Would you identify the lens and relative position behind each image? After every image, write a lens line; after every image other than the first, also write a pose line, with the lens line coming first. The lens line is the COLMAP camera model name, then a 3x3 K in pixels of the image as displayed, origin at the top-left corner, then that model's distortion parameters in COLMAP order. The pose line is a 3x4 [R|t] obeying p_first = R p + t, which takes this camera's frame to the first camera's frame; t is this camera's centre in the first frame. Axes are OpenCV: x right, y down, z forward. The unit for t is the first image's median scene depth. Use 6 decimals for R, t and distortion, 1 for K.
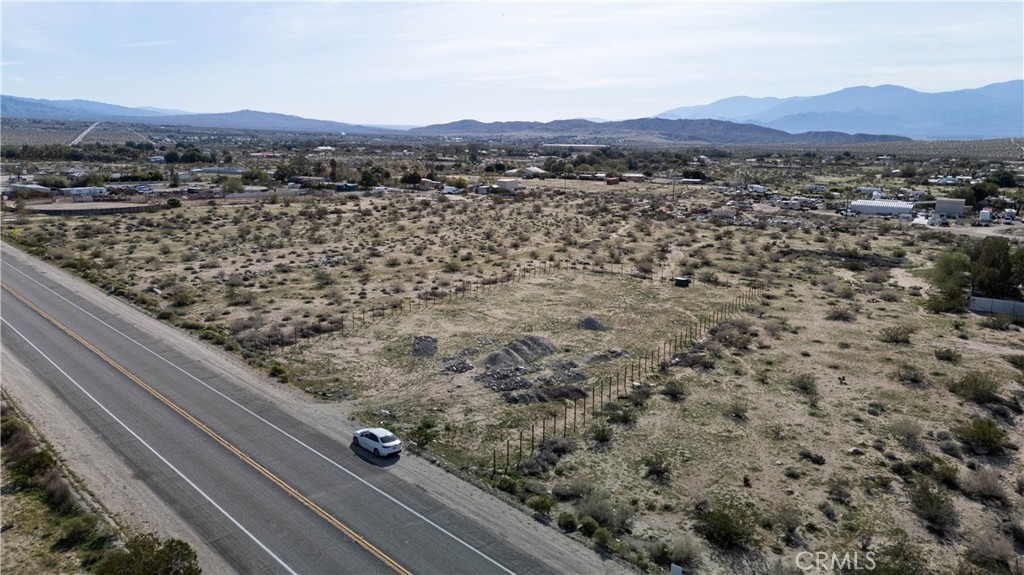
lens RADIAL K [[748.7, 0, 509.3], [0, 748.7, 286.9], [0, 0, 1]] dist [0.093565, -0.098484]
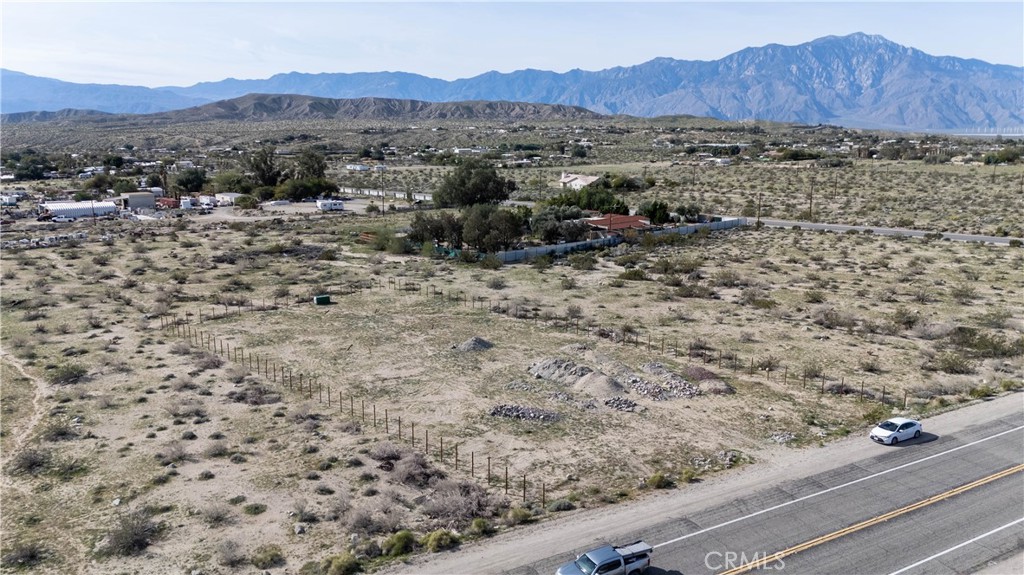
lens RADIAL K [[748.7, 0, 509.3], [0, 748.7, 286.9], [0, 0, 1]] dist [0.093565, -0.098484]
pose [[0.258870, -0.219488, 0.940644, -0.955091], [0.205246, 0.964100, 0.168477, -0.216572], [-0.943854, 0.149450, 0.294626, 0.852058]]
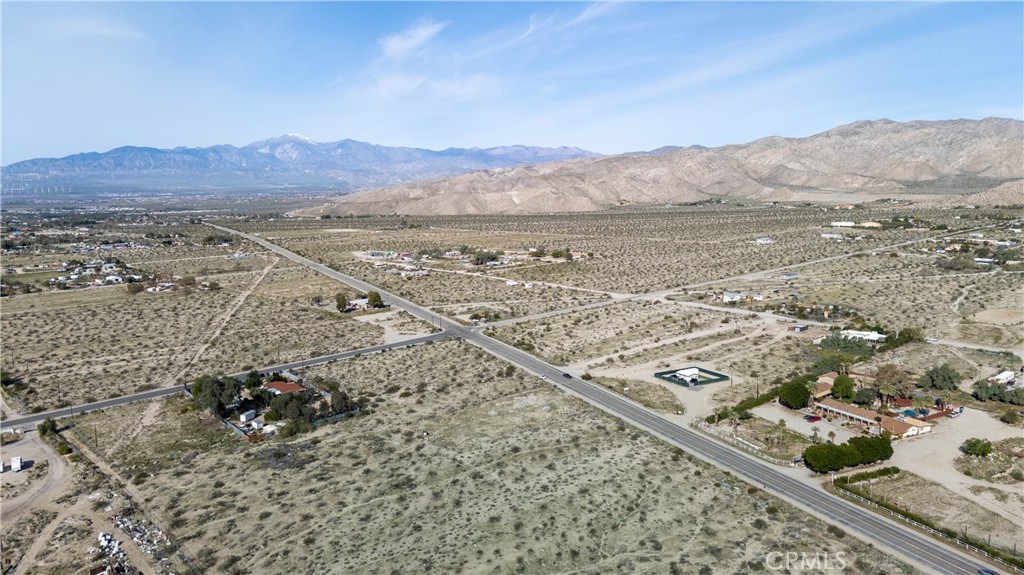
lens RADIAL K [[748.7, 0, 509.3], [0, 748.7, 286.9], [0, 0, 1]] dist [0.093565, -0.098484]
pose [[-0.958109, -0.052275, 0.281591, -1.086914], [0.049242, 0.938494, 0.341768, -2.018017], [-0.282138, 0.341317, -0.896605, 4.753534]]
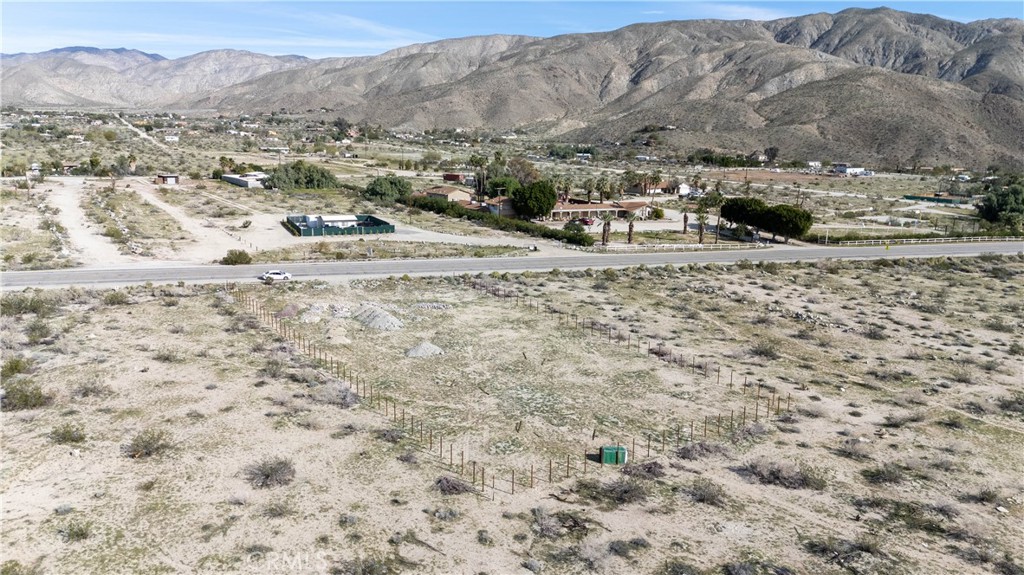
lens RADIAL K [[751.1, 0, 510.6], [0, 751.1, 287.6], [0, 0, 1]] dist [0.069727, -0.061892]
pose [[-0.423842, 0.163117, -0.890927, 1.172433], [-0.212594, 0.938253, 0.272920, -0.402691], [0.880432, 0.305081, -0.362994, 1.814027]]
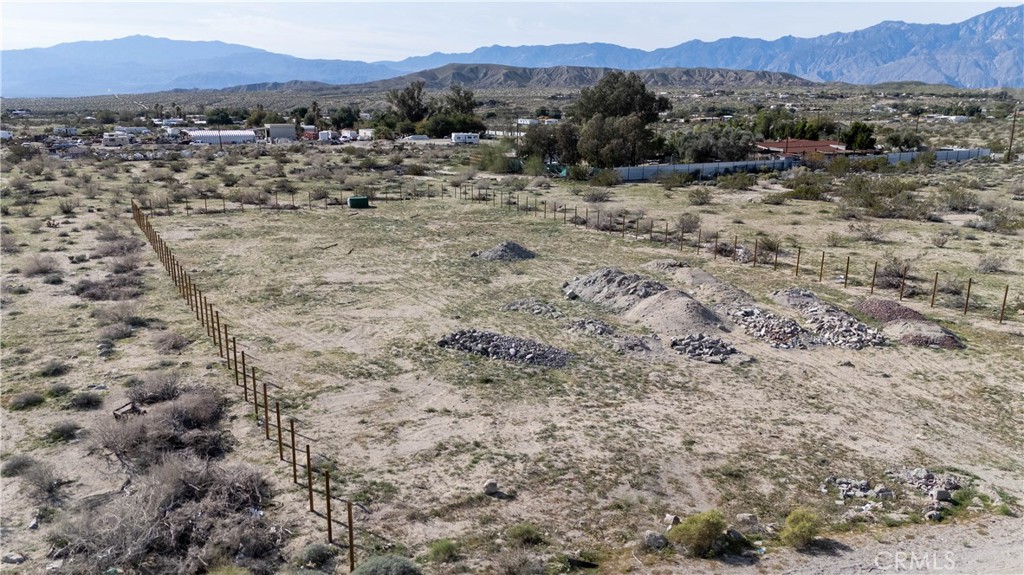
lens RADIAL K [[751.1, 0, 510.6], [0, 751.1, 287.6], [0, 0, 1]] dist [0.069727, -0.061892]
pose [[0.488856, -0.227915, 0.842066, -0.511860], [0.185506, 0.970351, 0.154942, -0.020020], [-0.852413, 0.080464, 0.516641, 0.876533]]
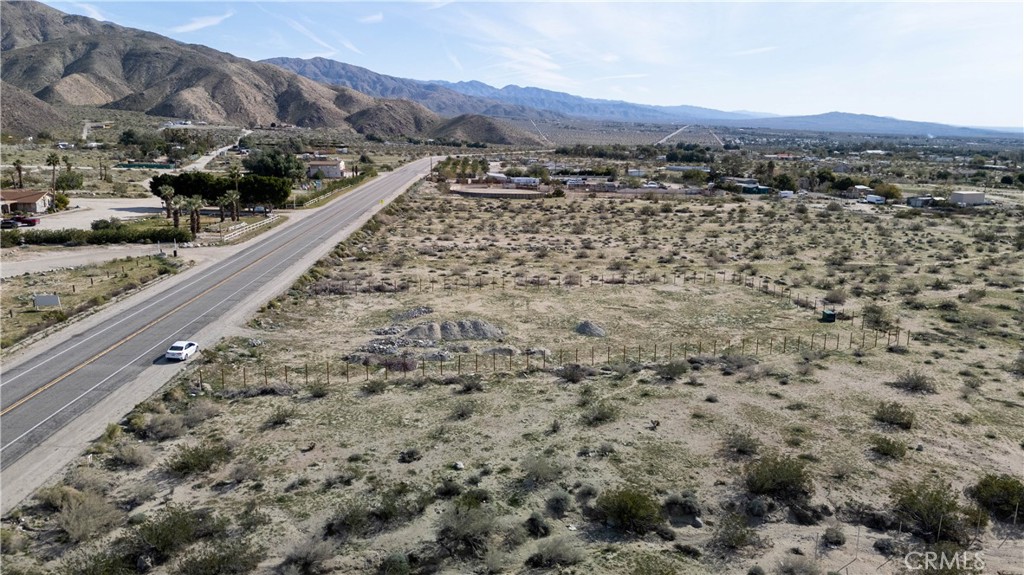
lens RADIAL K [[748.7, 0, 509.3], [0, 748.7, 286.9], [0, 0, 1]] dist [0.093565, -0.098484]
pose [[0.748183, 0.145764, -0.647283, 0.828368], [-0.147854, 0.987667, 0.051515, -0.048453], [0.646809, 0.057161, 0.760507, 0.240336]]
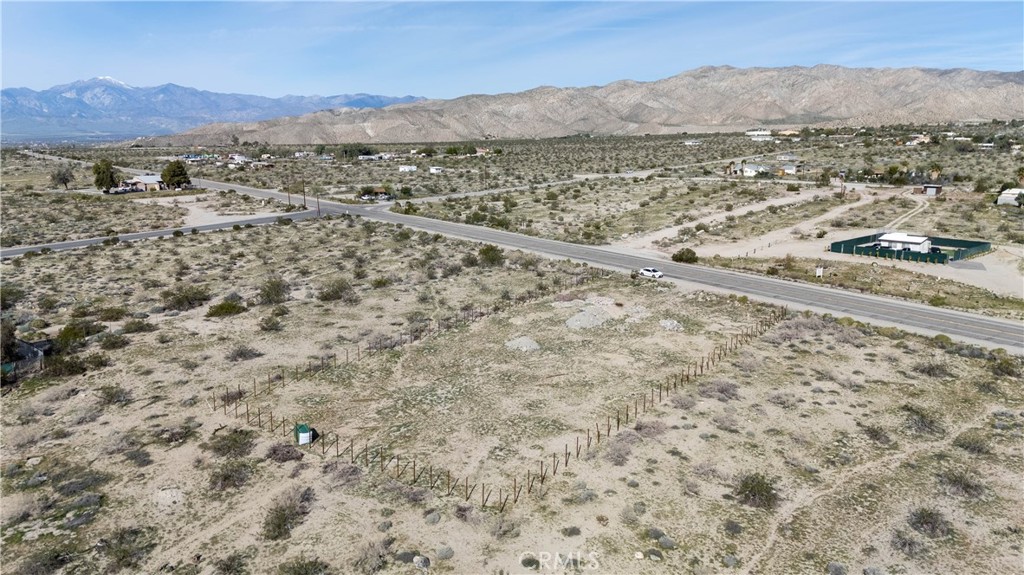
lens RADIAL K [[751.1, 0, 510.6], [0, 751.1, 287.6], [0, 0, 1]] dist [0.069727, -0.061892]
pose [[-0.995869, -0.033673, 0.084323, 0.055398], [0.003257, 0.914844, 0.403794, -0.547177], [-0.090739, 0.402400, -0.910956, 2.410166]]
